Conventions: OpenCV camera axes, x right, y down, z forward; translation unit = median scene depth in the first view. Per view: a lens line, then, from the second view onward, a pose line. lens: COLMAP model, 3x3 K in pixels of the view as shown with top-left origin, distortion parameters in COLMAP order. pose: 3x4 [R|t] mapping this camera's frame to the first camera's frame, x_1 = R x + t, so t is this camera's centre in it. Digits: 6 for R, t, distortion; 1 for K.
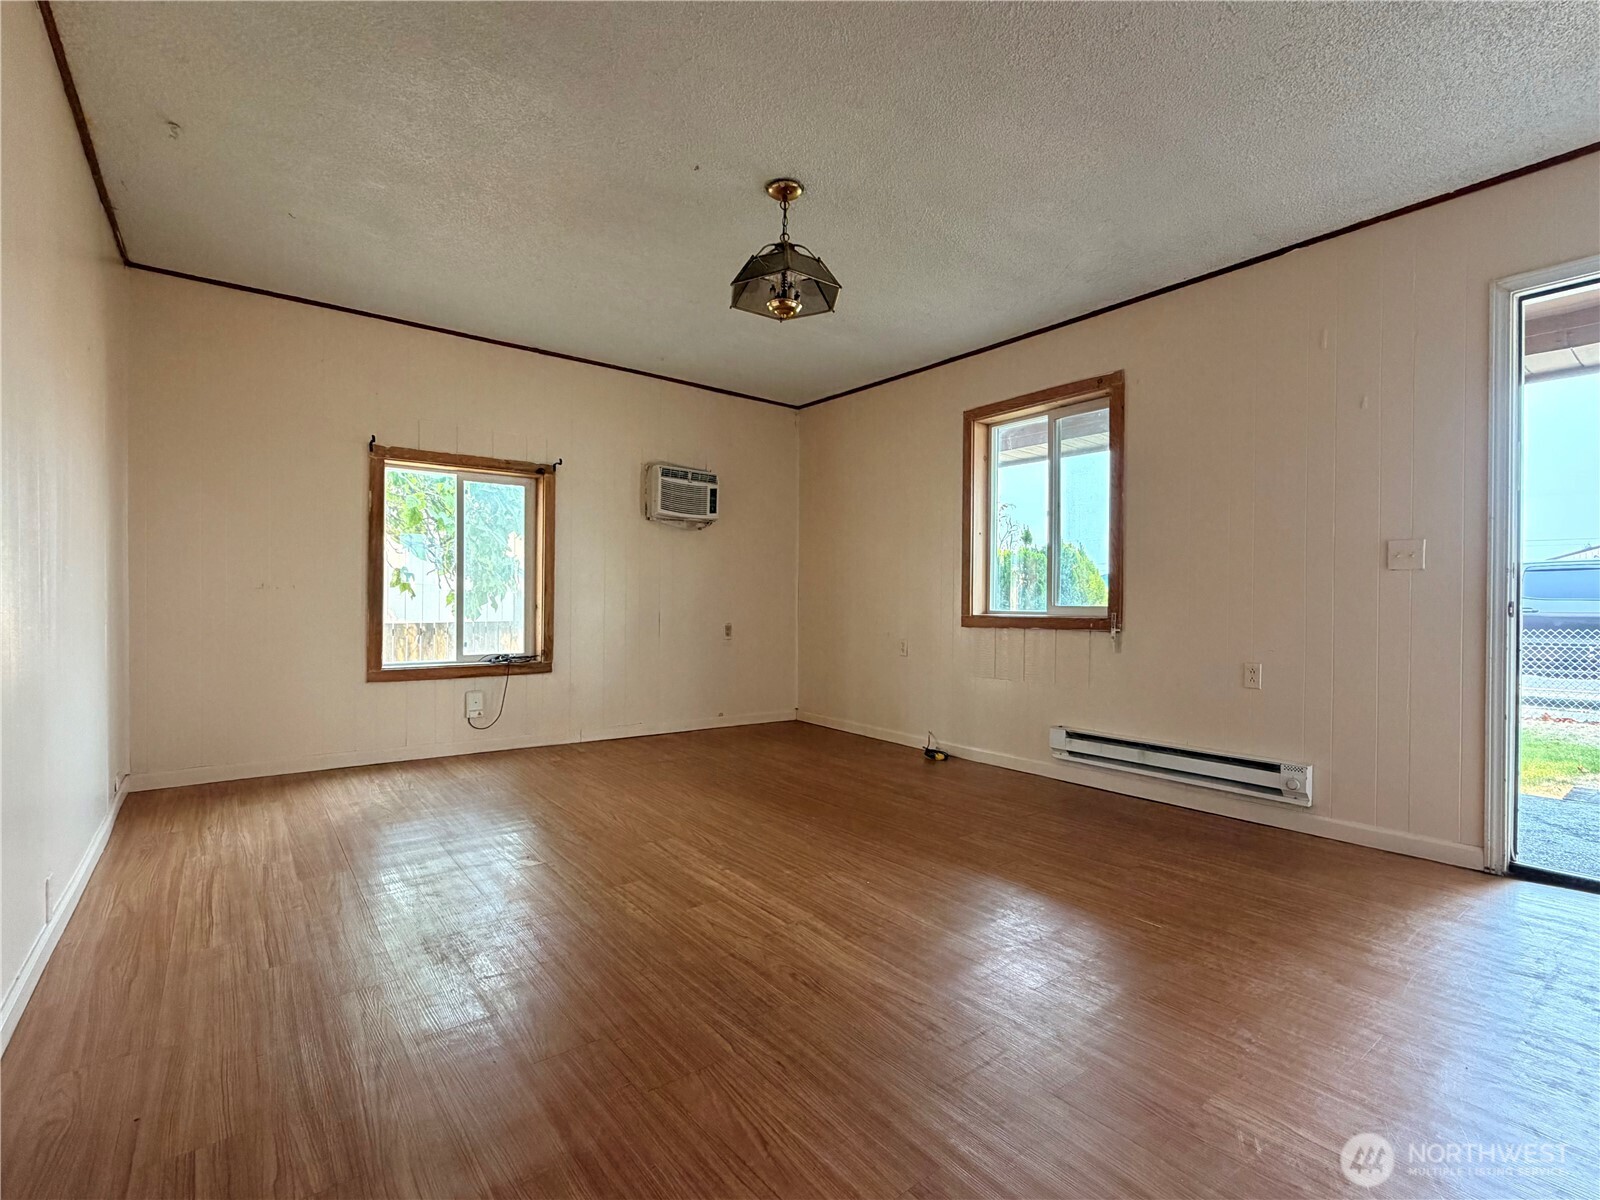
lens RADIAL K [[736.9, 0, 800.0], [0, 736.9, 601.0], [0, 0, 1]] dist [-0.000640, -0.000170]
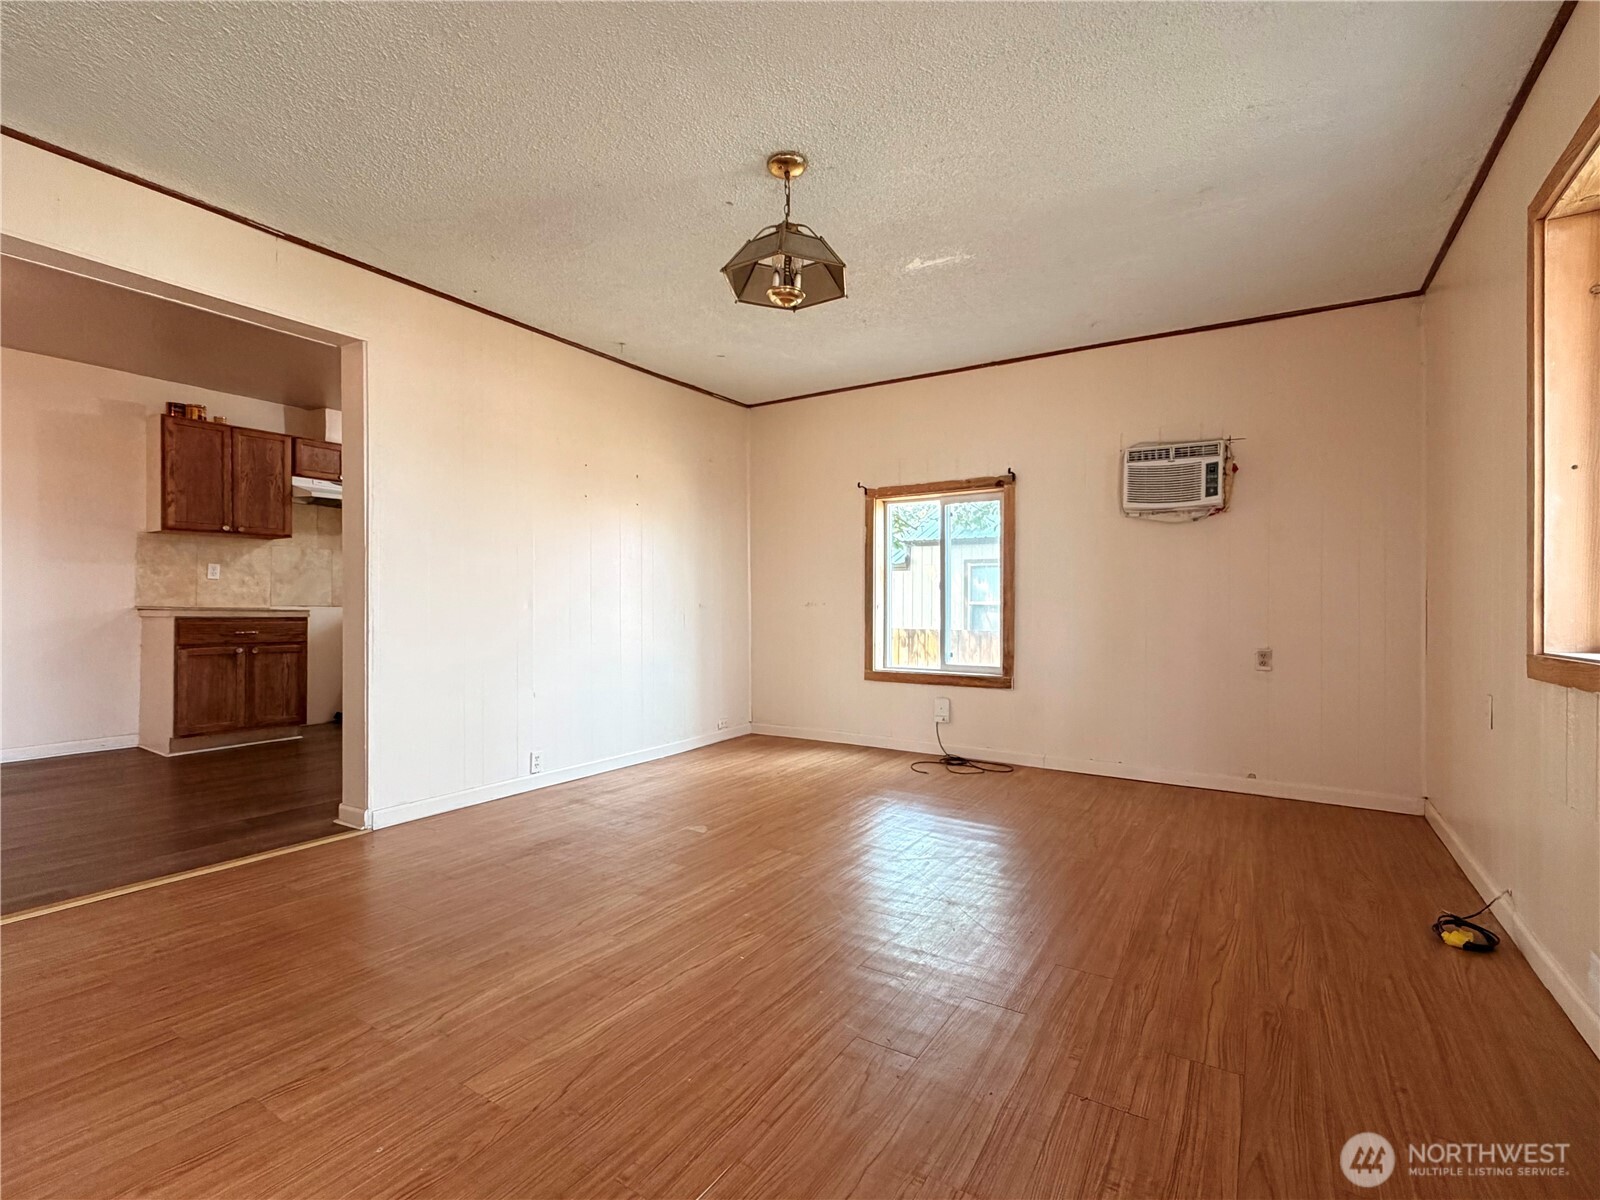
lens RADIAL K [[736.9, 0, 806.7], [0, 736.9, 604.1], [0, 0, 1]] dist [-0.000640, -0.000170]
pose [[0.346872, -0.008153, -0.937877, 0.504717], [0.001094, 0.999965, -0.008289, -0.007192], [0.937912, 0.001849, 0.346869, 0.432439]]
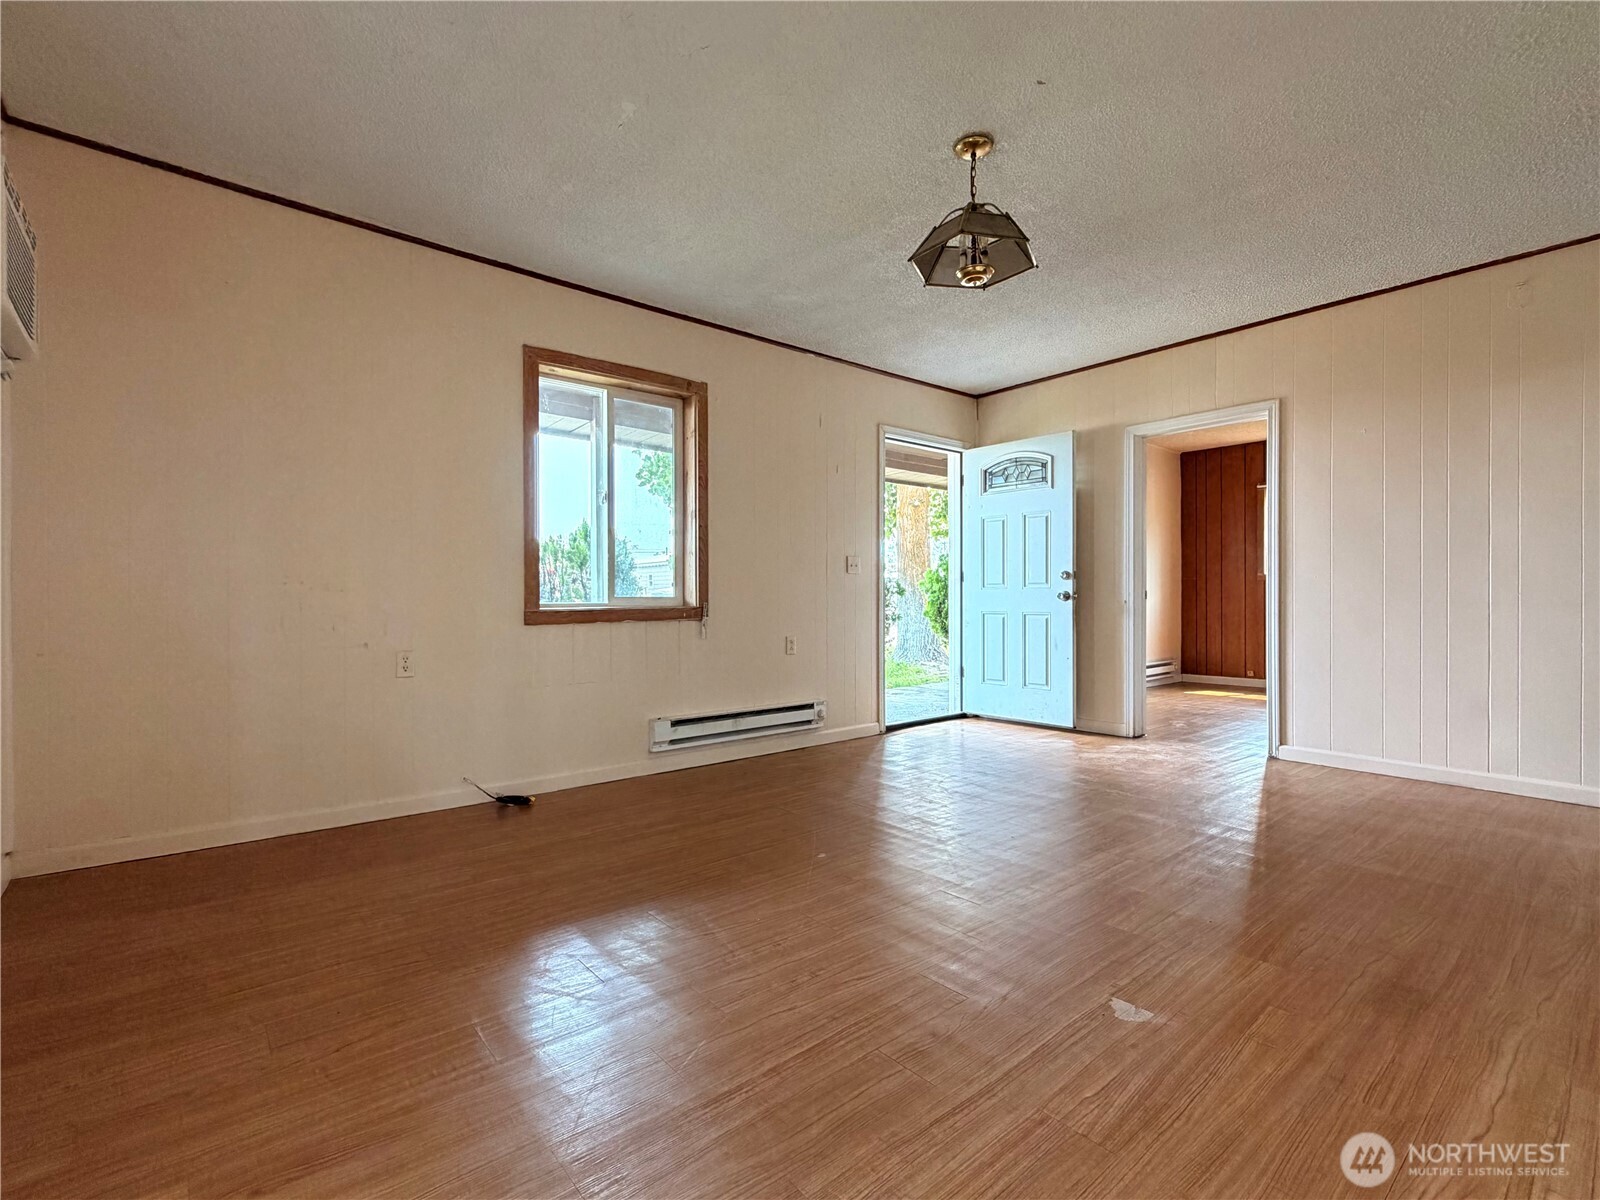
lens RADIAL K [[736.9, 0, 794.6], [0, 736.9, 602.9], [0, 0, 1]] dist [-0.000640, -0.000170]
pose [[-0.036255, -0.009255, 0.999300, -0.574946], [0.003573, 0.999950, 0.009391, 0.006032], [-0.999336, 0.003911, -0.036220, 0.770321]]
